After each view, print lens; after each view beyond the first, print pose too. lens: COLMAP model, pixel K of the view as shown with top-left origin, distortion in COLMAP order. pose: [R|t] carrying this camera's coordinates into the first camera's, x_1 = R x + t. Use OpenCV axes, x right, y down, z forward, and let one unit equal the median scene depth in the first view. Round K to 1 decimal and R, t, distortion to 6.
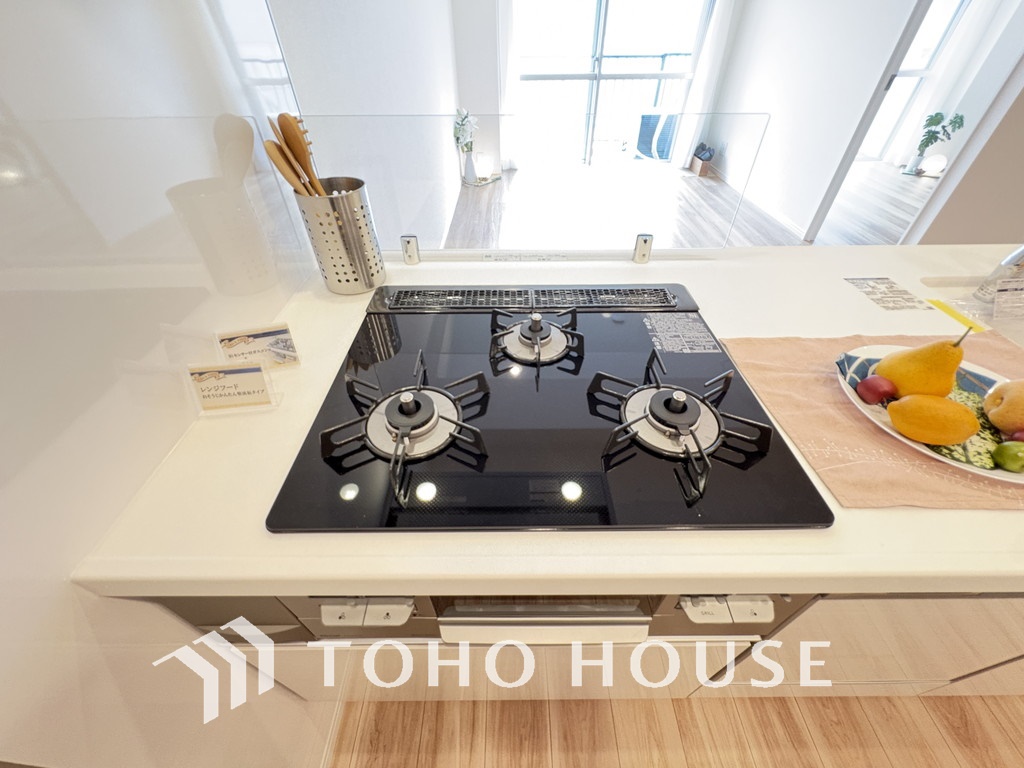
lens RADIAL K [[408.8, 0, 513.8], [0, 408.8, 385.0], [0, 0, 1]] dist [0.000364, 0.000402]
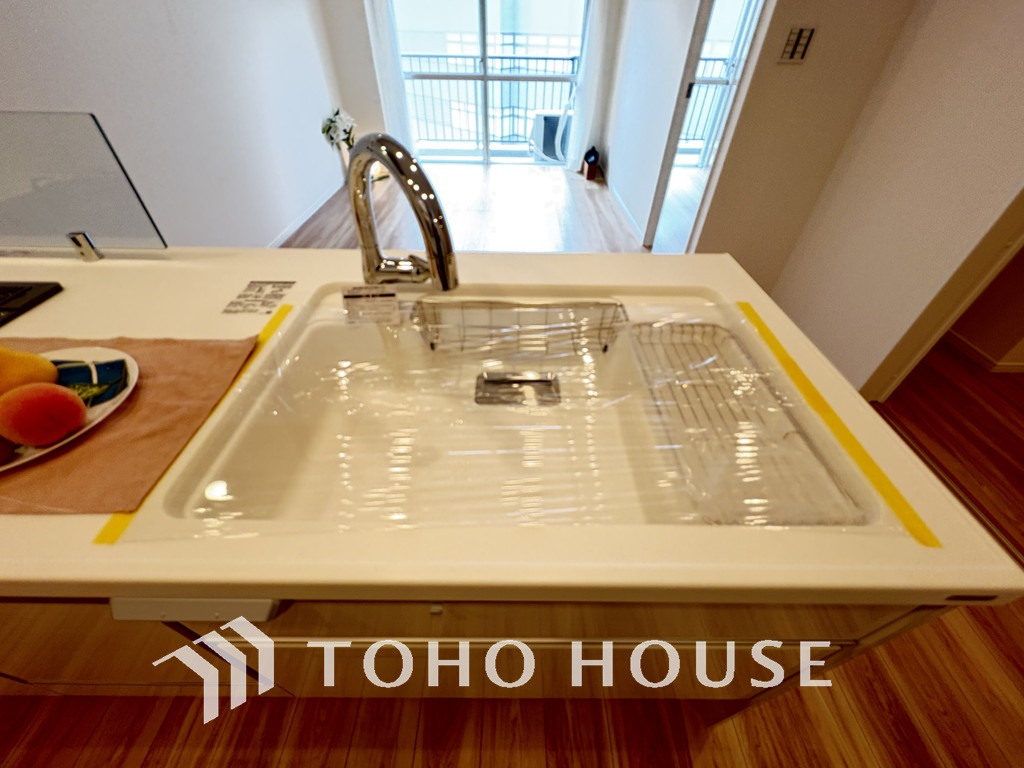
lens RADIAL K [[408.8, 0, 508.4], [0, 408.8, 384.3], [0, 0, 1]] dist [0.000364, 0.000402]
pose [[0.999746, 0.021796, 0.005717, 1.383156], [-0.021794, 0.999762, -0.000265, -0.020149], [-0.005722, 0.000140, 0.999984, -0.009603]]
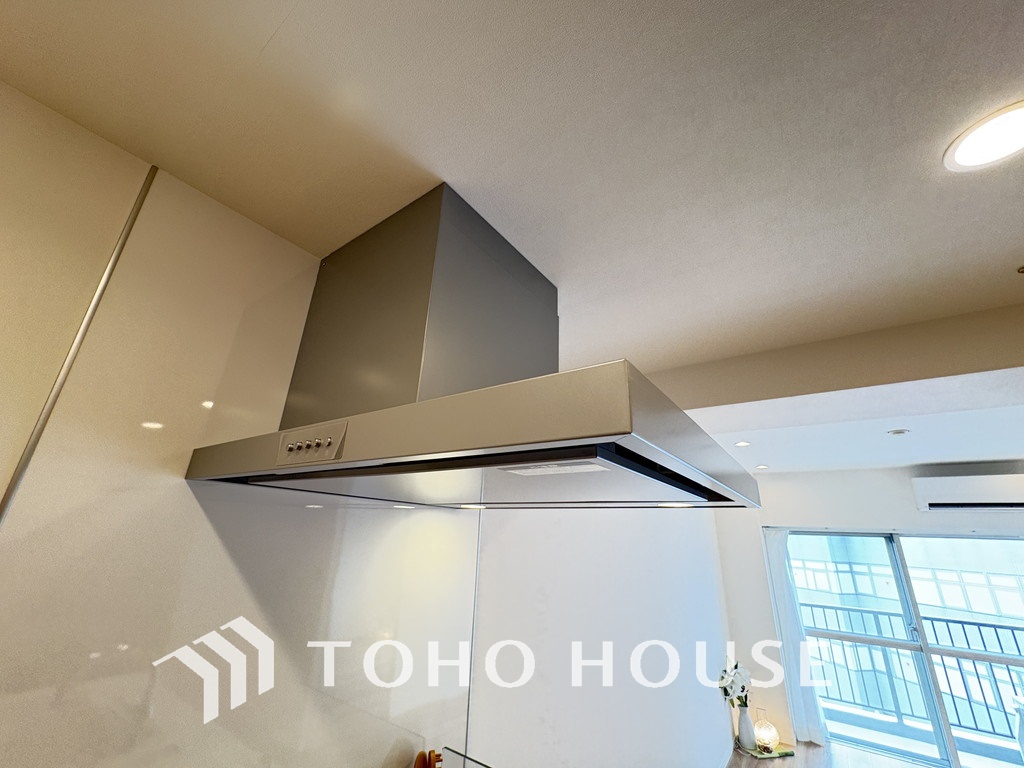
lens RADIAL K [[408.8, 0, 509.3], [0, 408.8, 385.0], [0, 0, 1]] dist [0.000364, 0.000402]
pose [[0.803618, -0.165510, -0.571669, 0.477596], [-0.428193, 0.506327, -0.748521, -0.300197], [0.413339, 0.846309, 0.336023, -0.285185]]
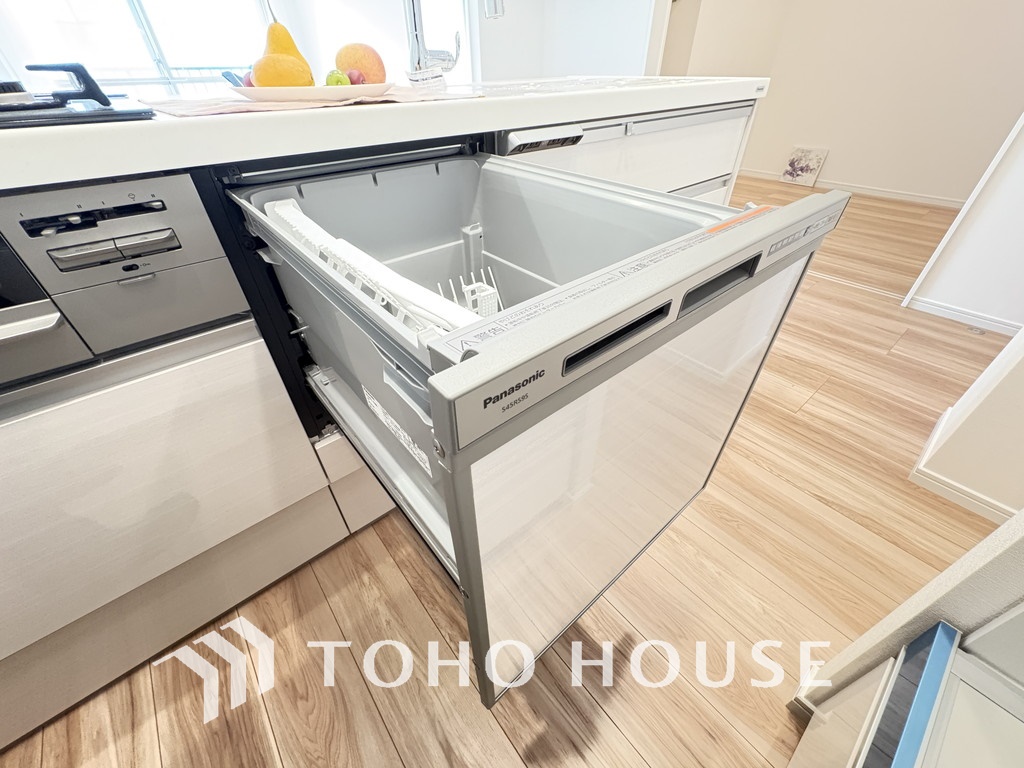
lens RADIAL K [[408.8, 0, 513.1], [0, 408.8, 385.3], [0, 0, 1]] dist [0.000364, 0.000402]
pose [[0.767688, -0.398139, 0.502136, 0.334805], [0.433385, 0.899774, 0.050844, 0.638774], [-0.472052, 0.178586, 0.863293, -0.109004]]
